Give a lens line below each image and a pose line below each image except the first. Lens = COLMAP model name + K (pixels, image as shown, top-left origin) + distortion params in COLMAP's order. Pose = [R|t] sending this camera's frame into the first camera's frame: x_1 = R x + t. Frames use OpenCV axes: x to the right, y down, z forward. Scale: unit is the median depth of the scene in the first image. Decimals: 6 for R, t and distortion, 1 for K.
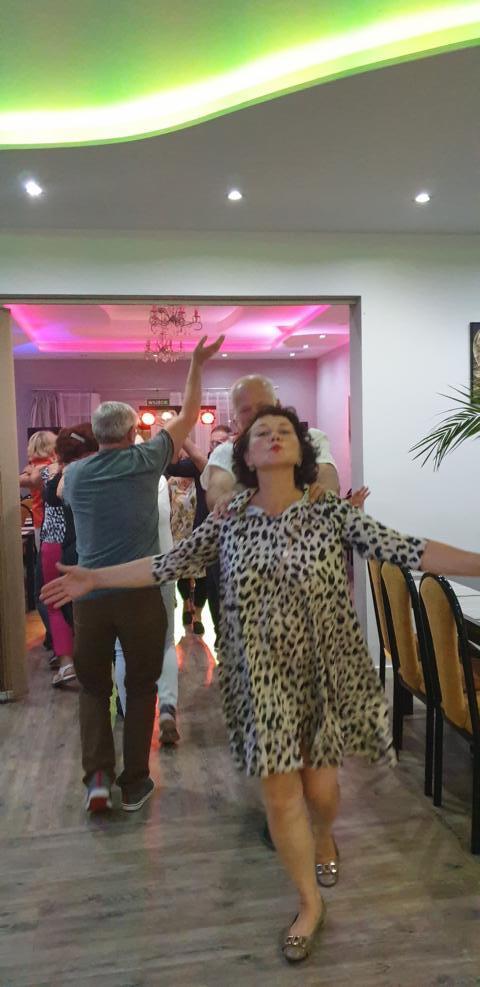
lens RADIAL K [[750.5, 0, 231.3], [0, 750.5, 504.1], [0, 0, 1]] dist [0.011582, -0.003877]
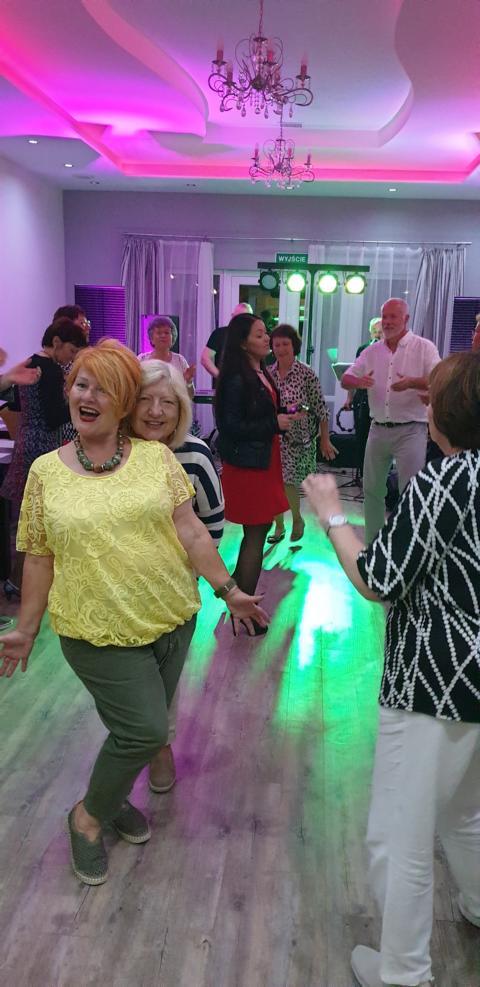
lens RADIAL K [[750.5, 0, 241.4], [0, 750.5, 497.7], [0, 0, 1]] dist [0.011582, -0.003877]
pose [[0.969581, 0.111412, -0.217944, 0.036026], [-0.074876, 0.982723, 0.169258, -0.030563], [0.233036, -0.147790, 0.961172, 0.277928]]
